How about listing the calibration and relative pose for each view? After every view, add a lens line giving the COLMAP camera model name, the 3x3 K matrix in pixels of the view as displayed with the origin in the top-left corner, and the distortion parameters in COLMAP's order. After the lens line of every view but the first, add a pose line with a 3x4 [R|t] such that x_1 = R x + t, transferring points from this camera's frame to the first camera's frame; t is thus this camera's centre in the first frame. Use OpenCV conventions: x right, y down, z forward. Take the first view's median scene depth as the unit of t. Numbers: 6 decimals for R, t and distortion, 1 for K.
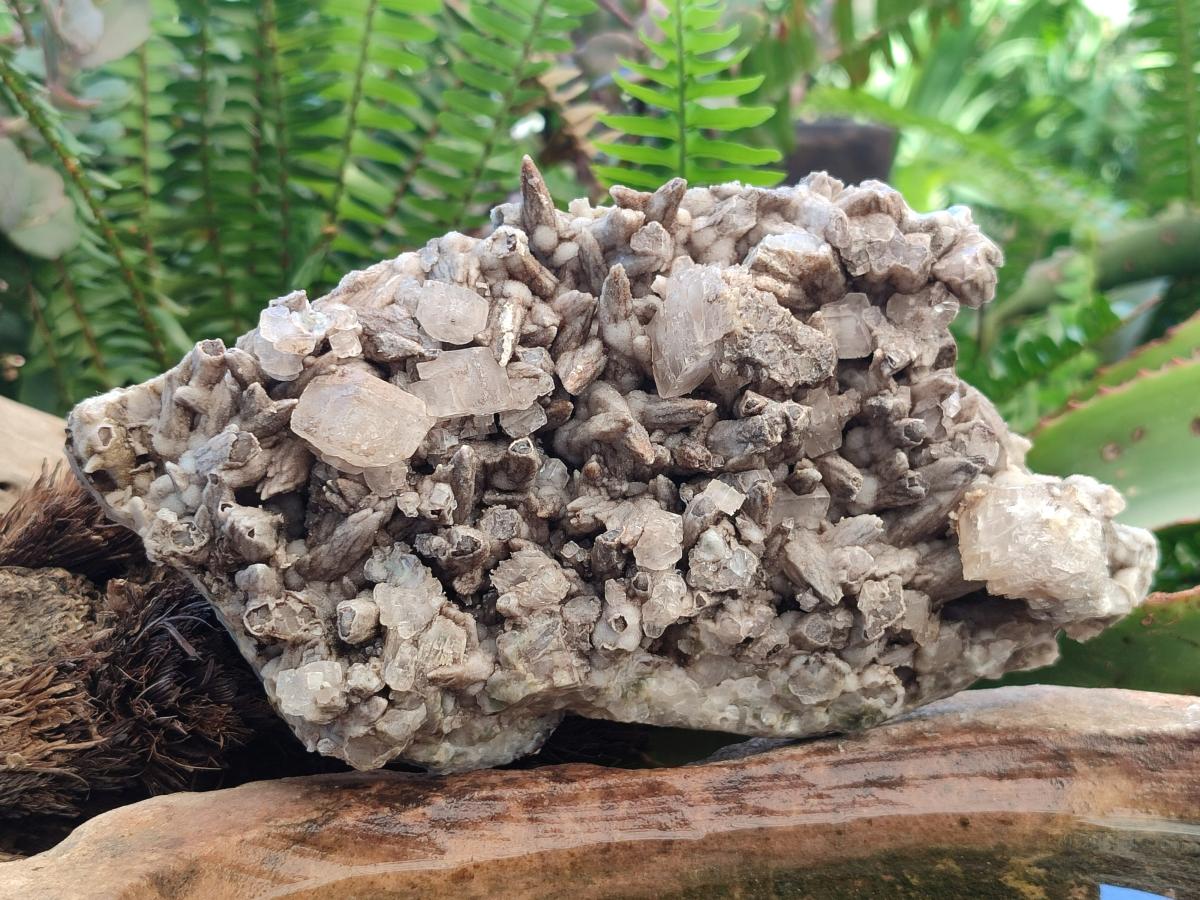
lens RADIAL K [[1785.0, 0, 600.0], [0, 1785.0, 450.0], [0, 0, 1]] dist [0.310216, -2.047318]
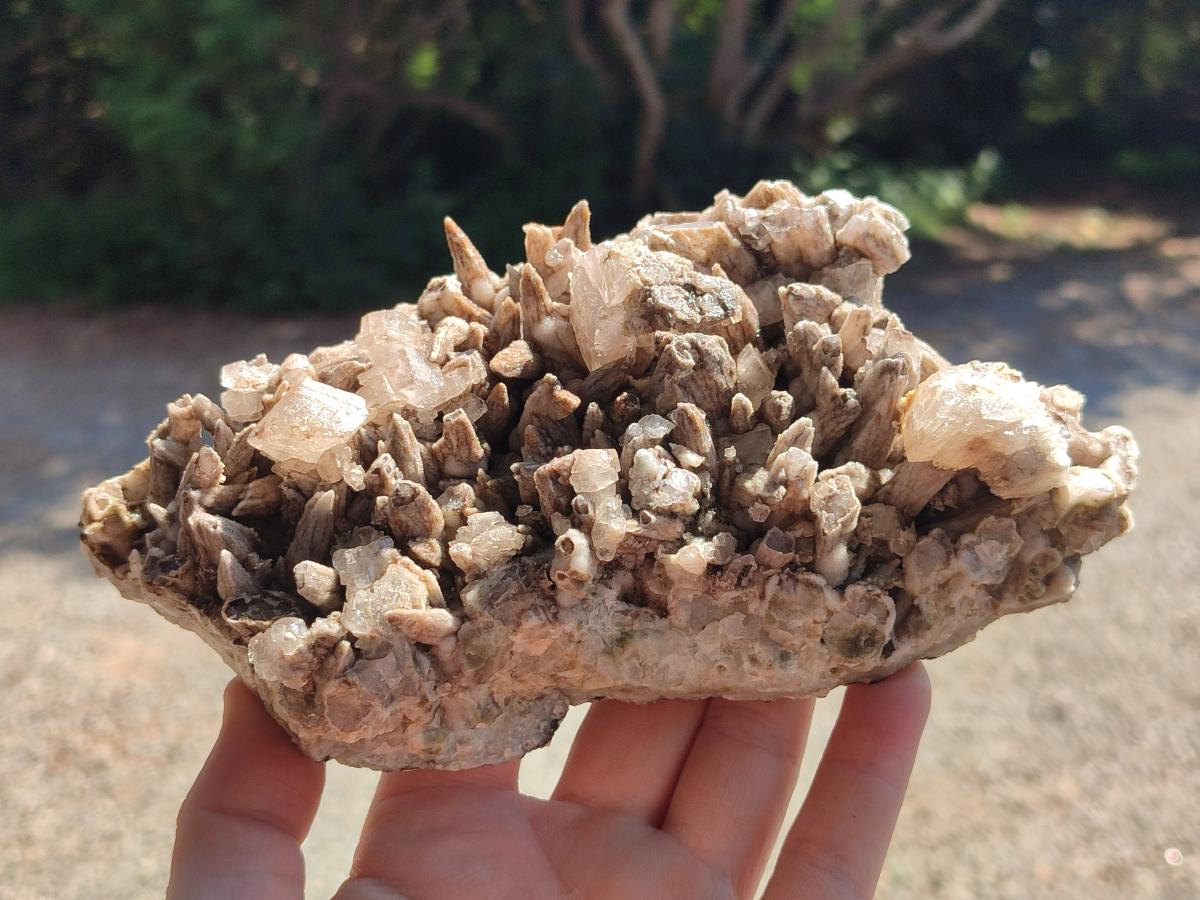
lens RADIAL K [[1785.0, 0, 600.0], [0, 1785.0, 450.0], [0, 0, 1]] dist [0.310216, -2.047318]
pose [[0.961943, -0.235038, -0.139366, 0.181240], [0.164675, 0.905654, -0.390735, 0.441187], [0.218055, 0.352914, 0.909892, 0.042273]]
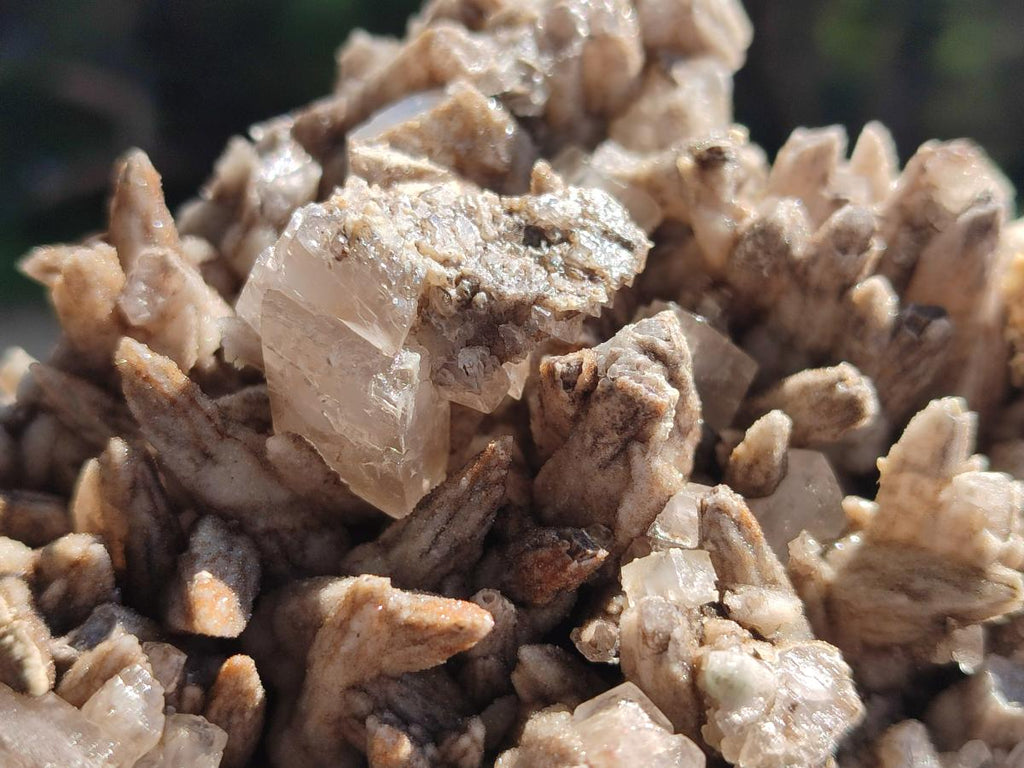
lens RADIAL K [[1523.2, 0, 512.0], [0, 1523.2, 384.0], [0, 0, 1]] dist [0.310216, -2.047318]
pose [[0.737253, -0.625066, 0.256419, -0.021694], [0.669374, 0.727264, -0.151743, 0.022006], [-0.091635, 0.283513, 0.954580, 0.642177]]
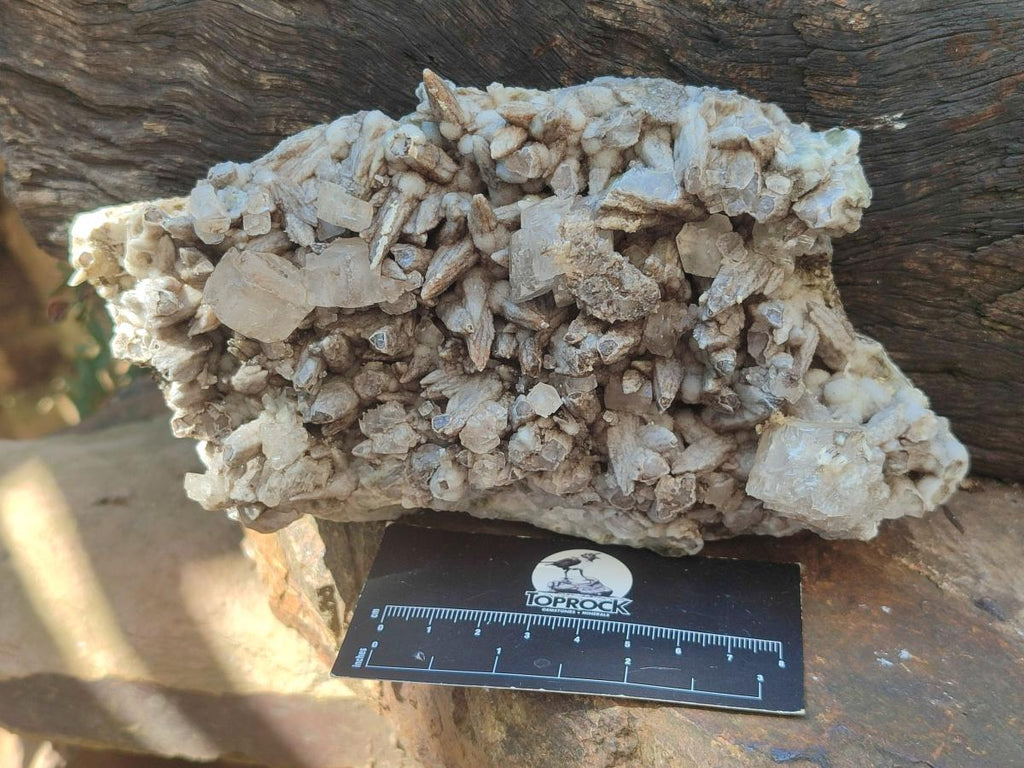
lens RADIAL K [[1523.2, 0, 512.0], [0, 1523.2, 384.0], [0, 0, 1]] dist [0.310216, -2.047318]
pose [[0.942689, 0.210563, -0.258845, 0.309287], [-0.080461, 0.896301, 0.436086, -0.424459], [0.323826, -0.390266, 0.861875, 0.117518]]
